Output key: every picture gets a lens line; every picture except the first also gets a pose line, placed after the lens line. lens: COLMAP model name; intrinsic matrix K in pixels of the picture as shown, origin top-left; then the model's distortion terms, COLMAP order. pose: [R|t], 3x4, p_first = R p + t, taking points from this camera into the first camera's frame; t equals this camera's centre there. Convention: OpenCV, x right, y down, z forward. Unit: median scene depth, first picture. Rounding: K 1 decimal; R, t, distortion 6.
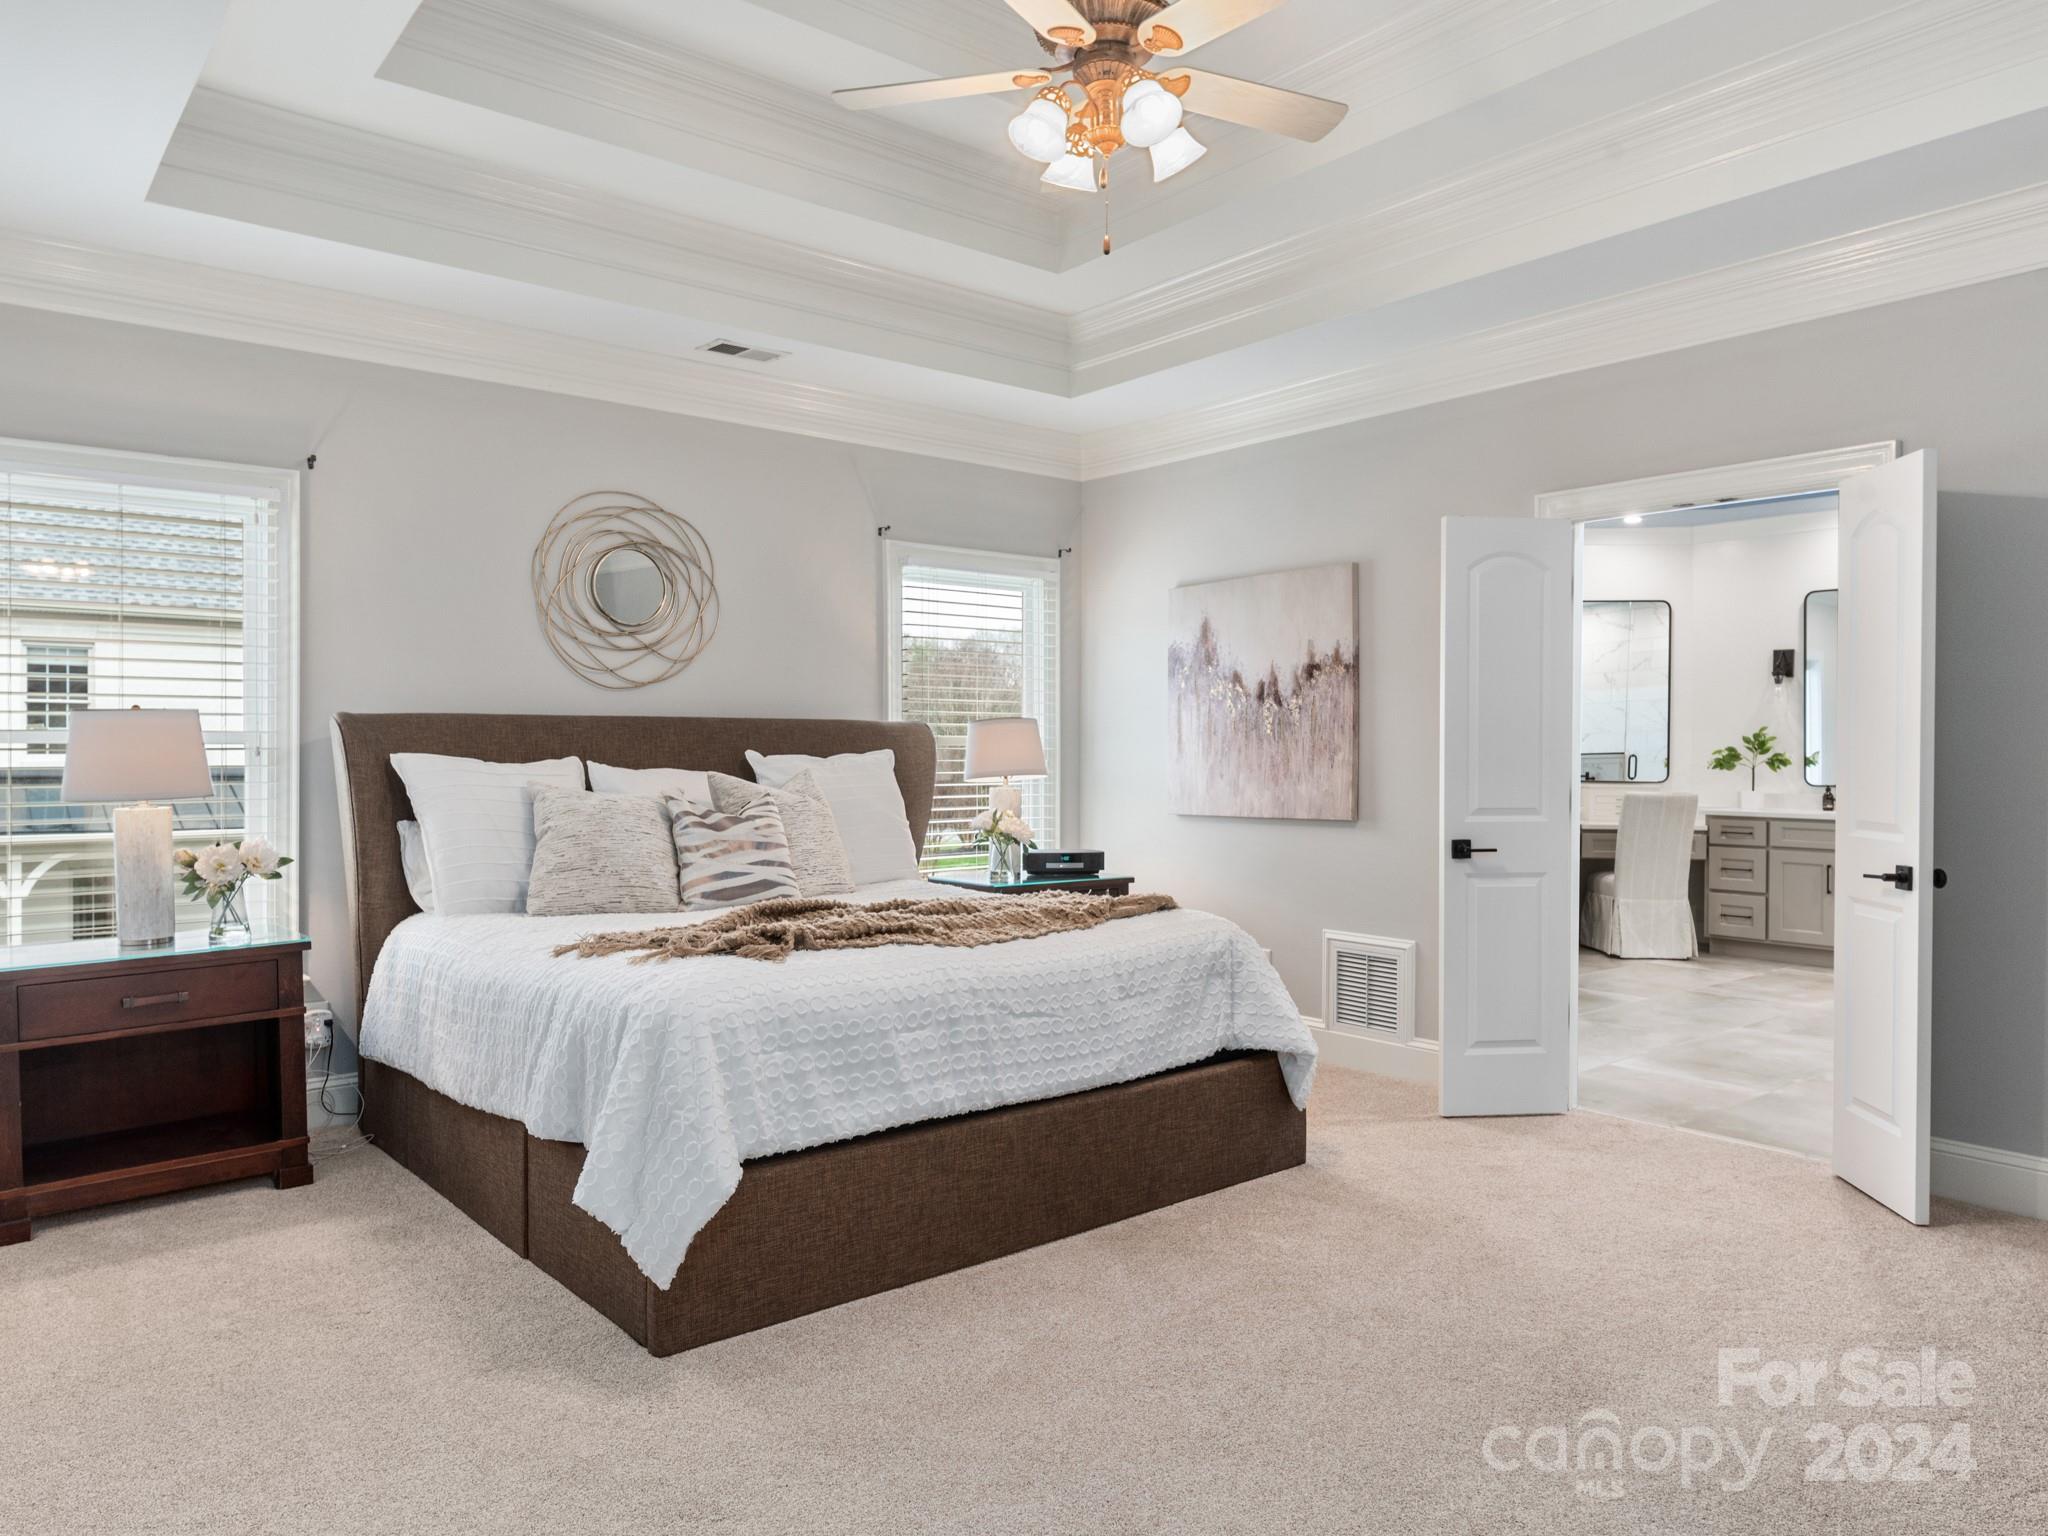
lens RADIAL K [[1375.7, 0, 1013.8], [0, 1375.7, 766.7], [0, 0, 1]] dist [-0.007884, 0.006034]
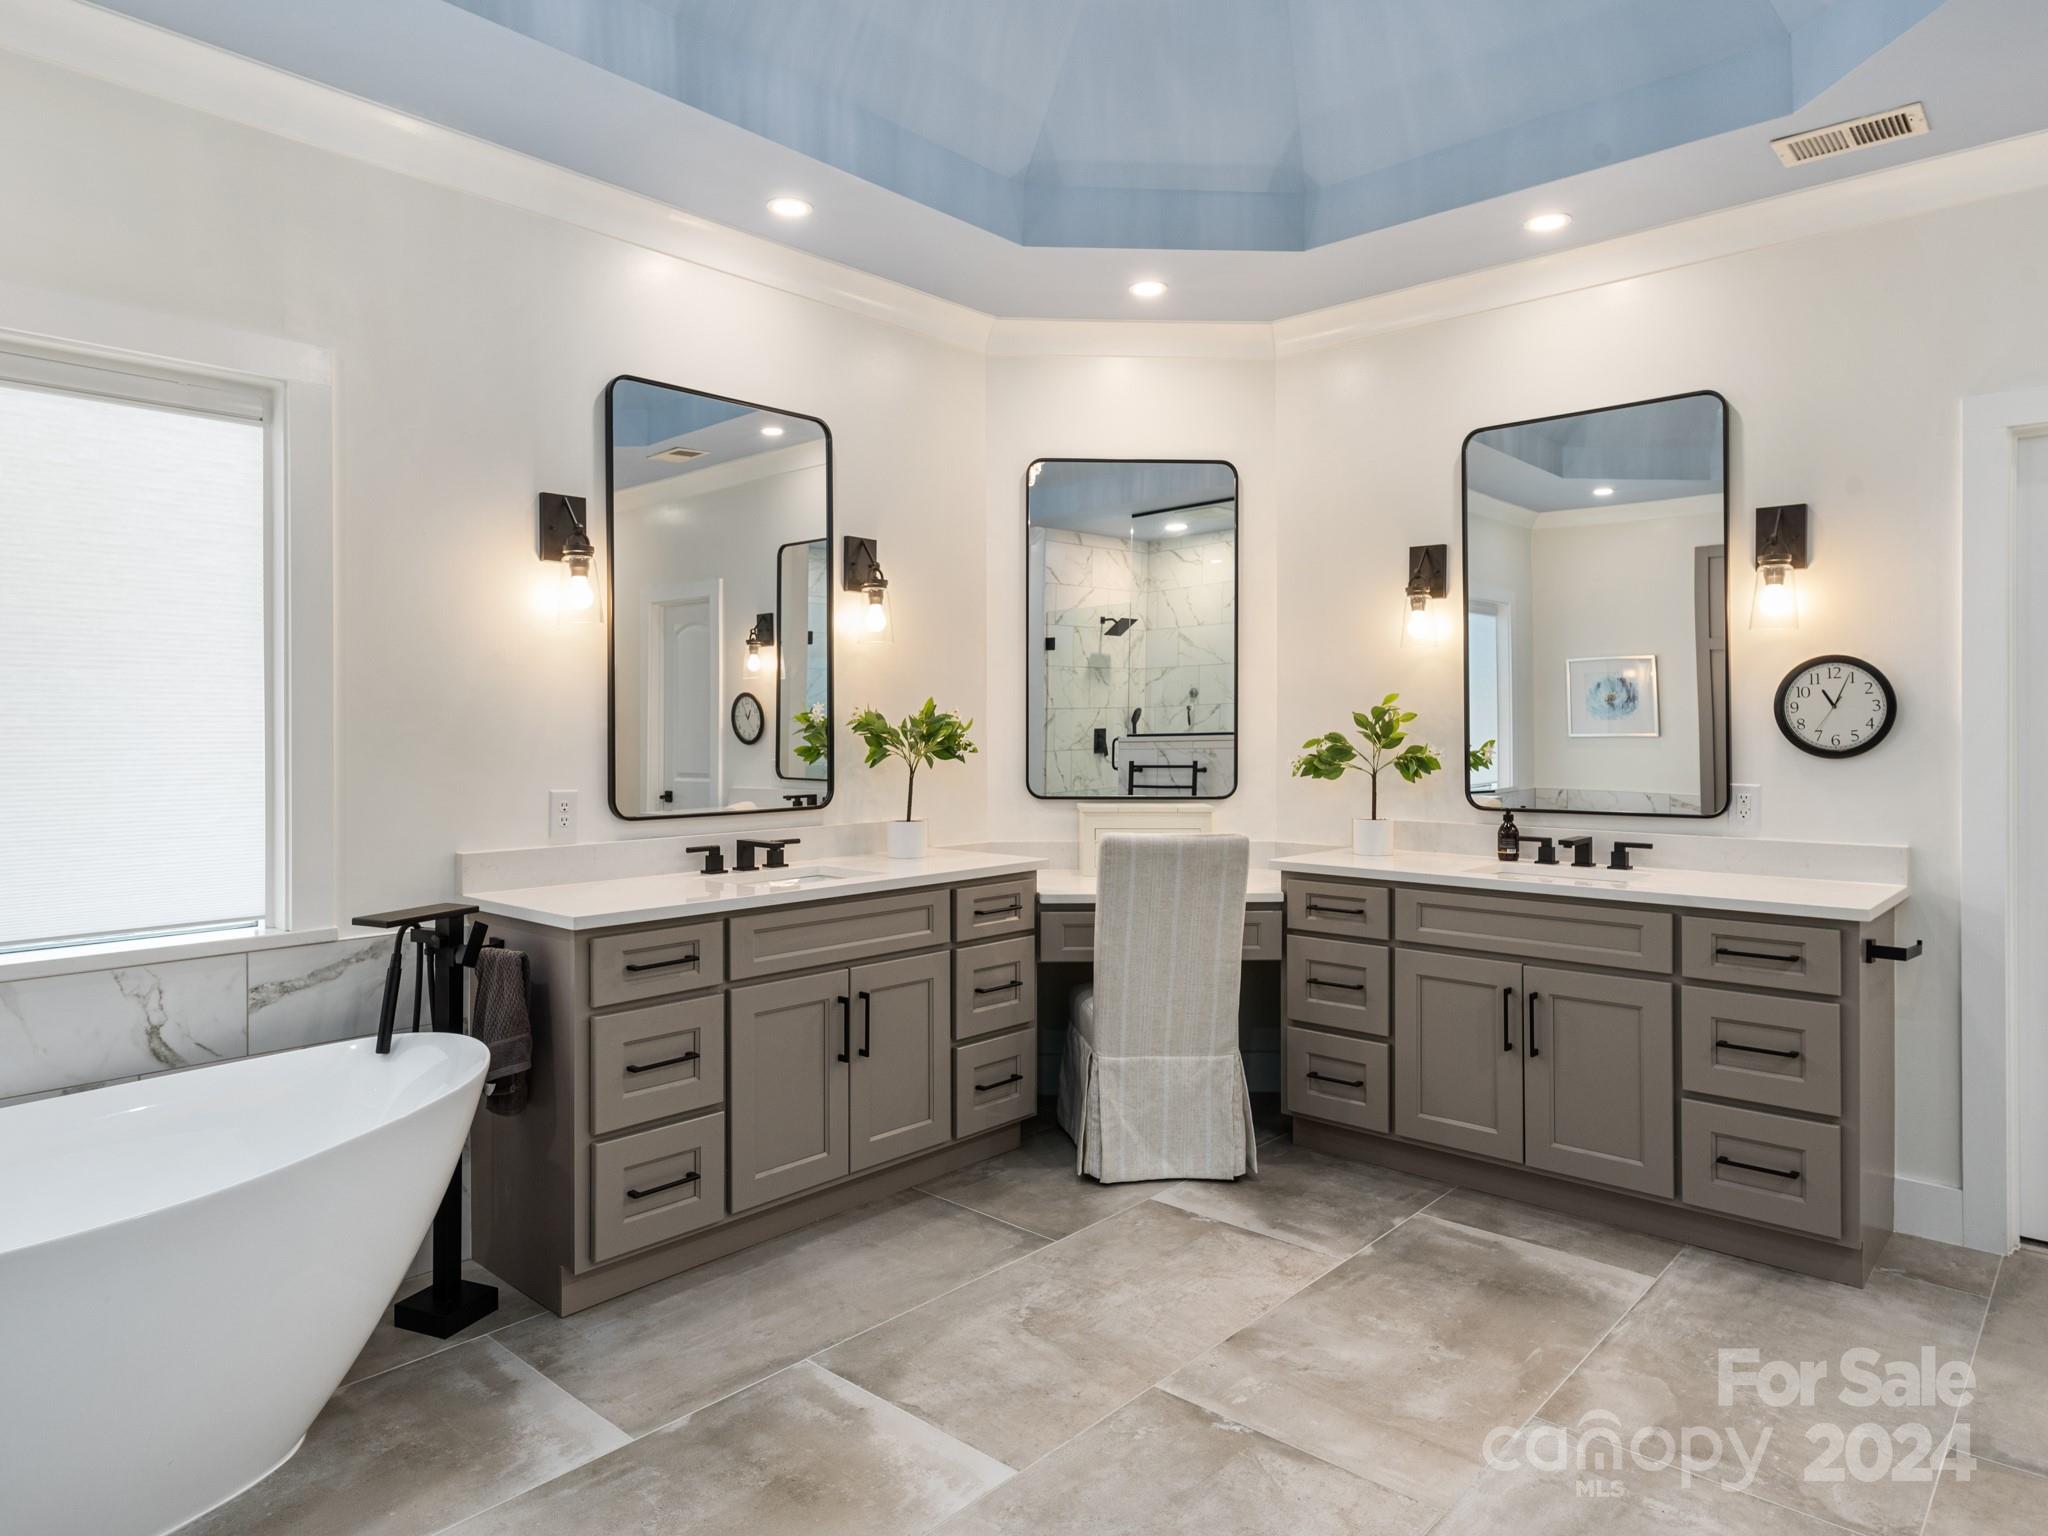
lens RADIAL K [[1190.1, 0, 1035.9], [0, 1190.1, 760.6], [0, 0, 1]] dist [0.002467, -0.001217]
pose [[0.988982, -0.011590, 0.147583, 0.352789], [0.009835, 0.999872, 0.012619, -0.011310], [-0.147710, -0.011028, 0.988969, 0.586315]]
